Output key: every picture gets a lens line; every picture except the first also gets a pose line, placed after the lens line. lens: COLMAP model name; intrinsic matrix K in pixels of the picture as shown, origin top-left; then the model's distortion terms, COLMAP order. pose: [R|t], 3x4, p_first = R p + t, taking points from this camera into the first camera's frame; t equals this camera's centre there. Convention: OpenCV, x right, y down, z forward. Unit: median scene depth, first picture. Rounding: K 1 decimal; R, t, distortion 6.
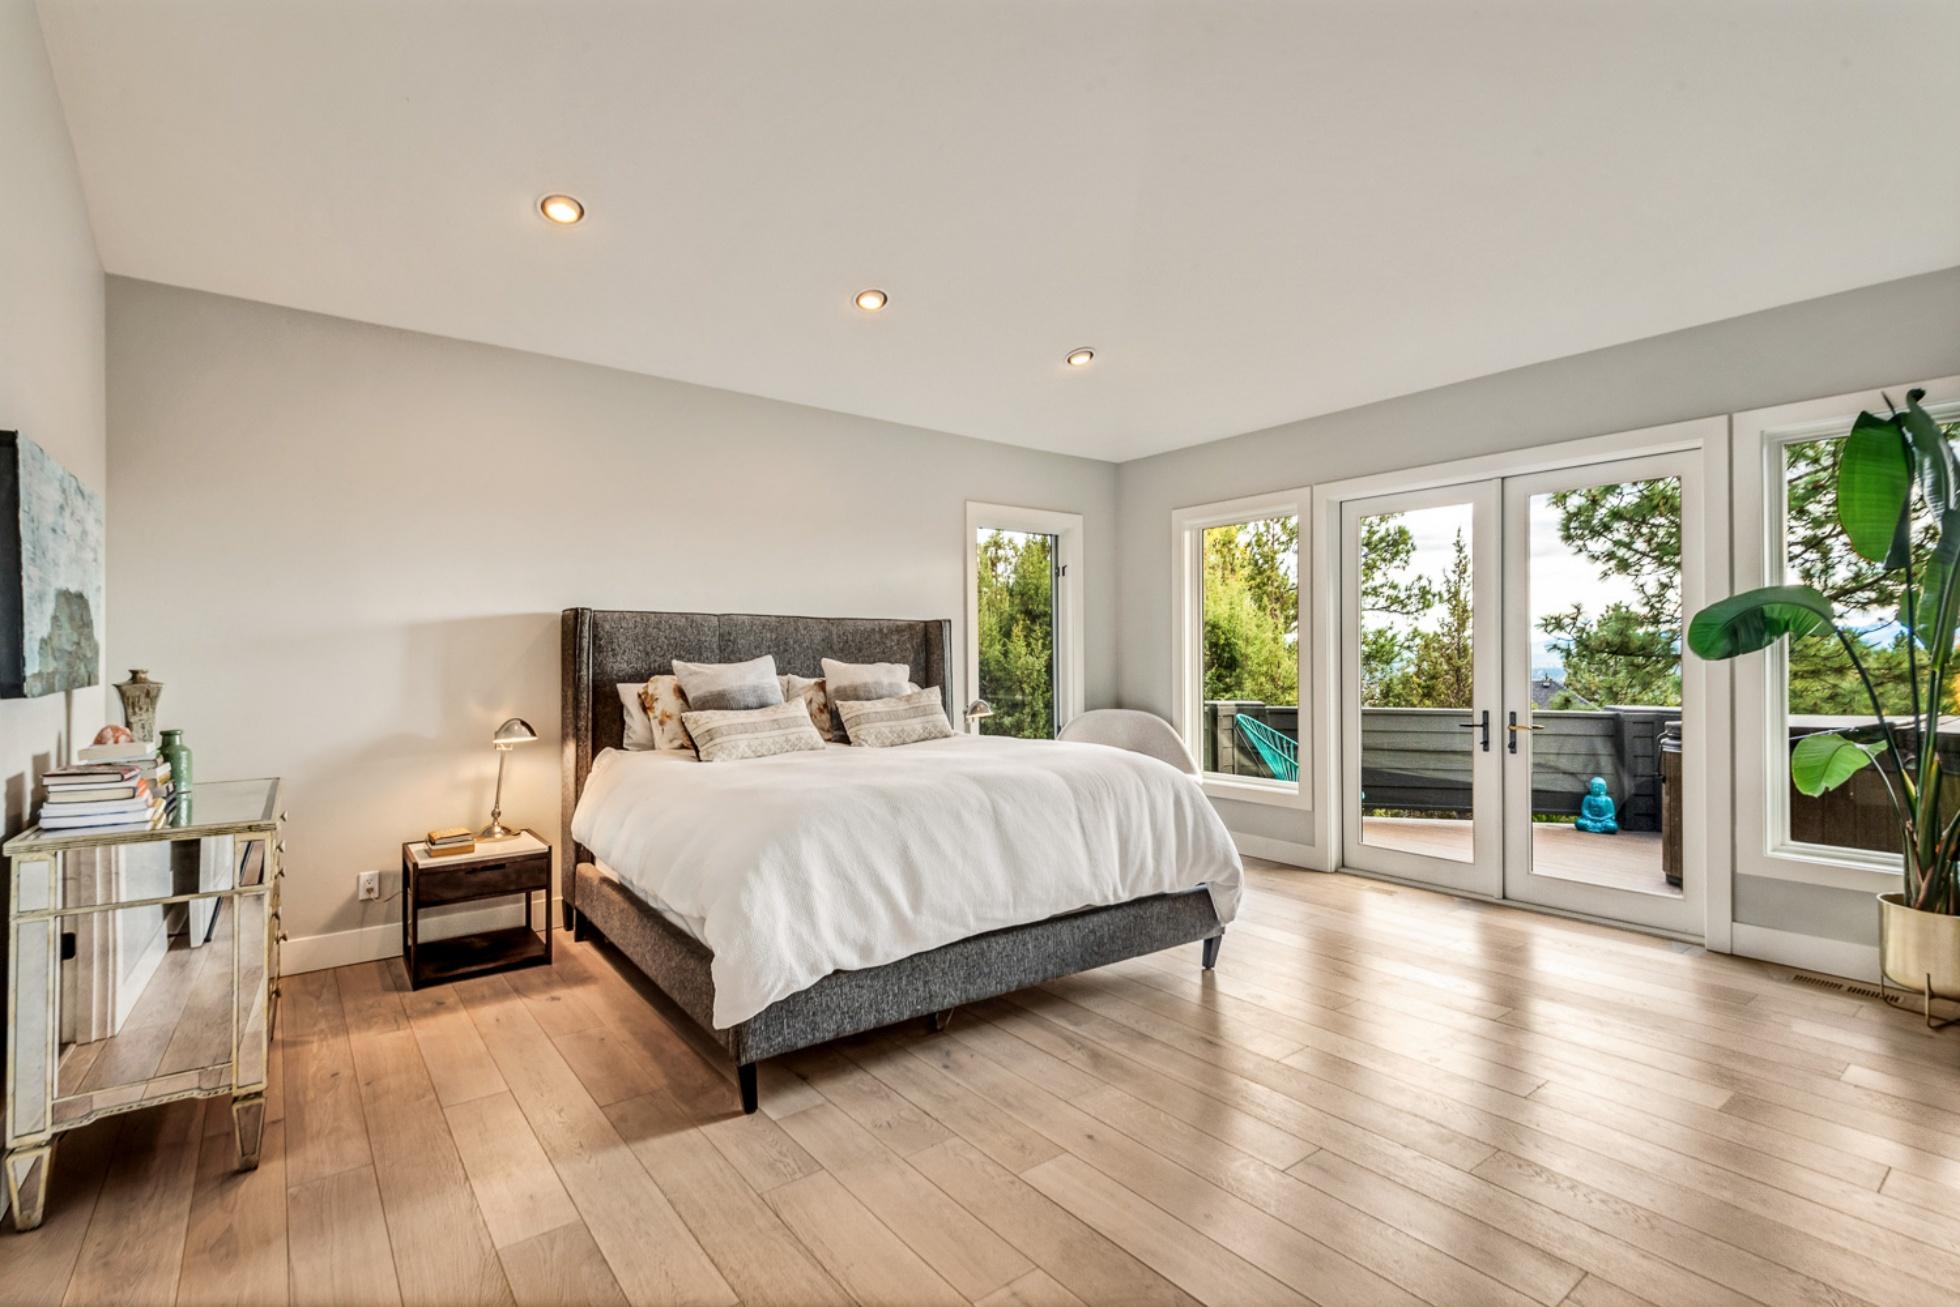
lens RADIAL K [[894.9, 0, 961.3], [0, 894.9, 621.1], [0, 0, 1]] dist [0.022702, -0.012494]
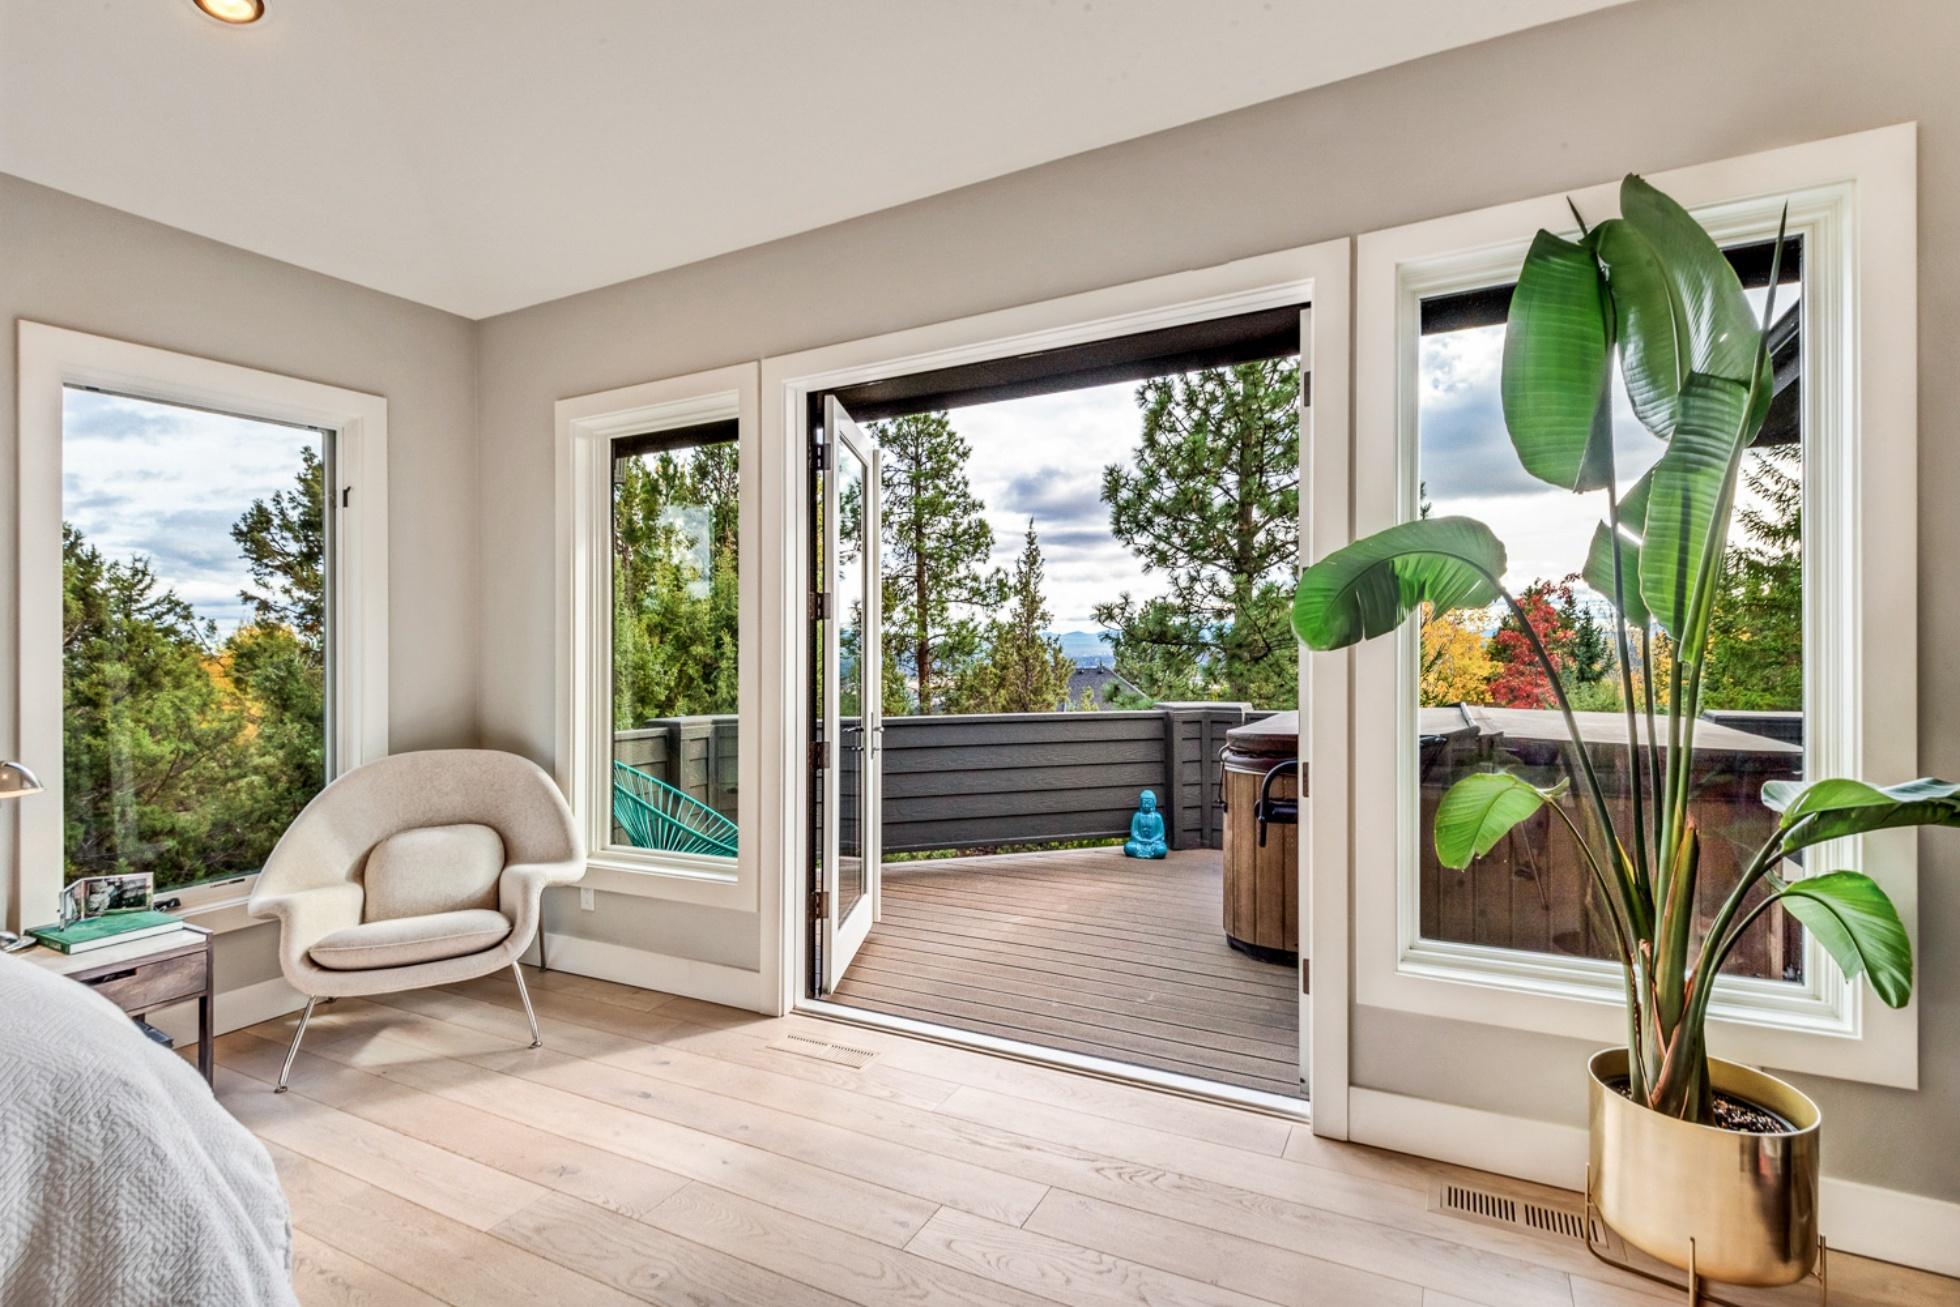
lens RADIAL K [[894.9, 0, 980.6], [0, 894.9, 648.7], [0, 0, 1]] dist [0.022702, -0.012494]
pose [[0.904248, -0.012455, 0.426826, 0.095373], [-0.003674, 0.999311, 0.036944, 0.005568], [-0.426992, -0.034974, 0.903579, 0.143662]]
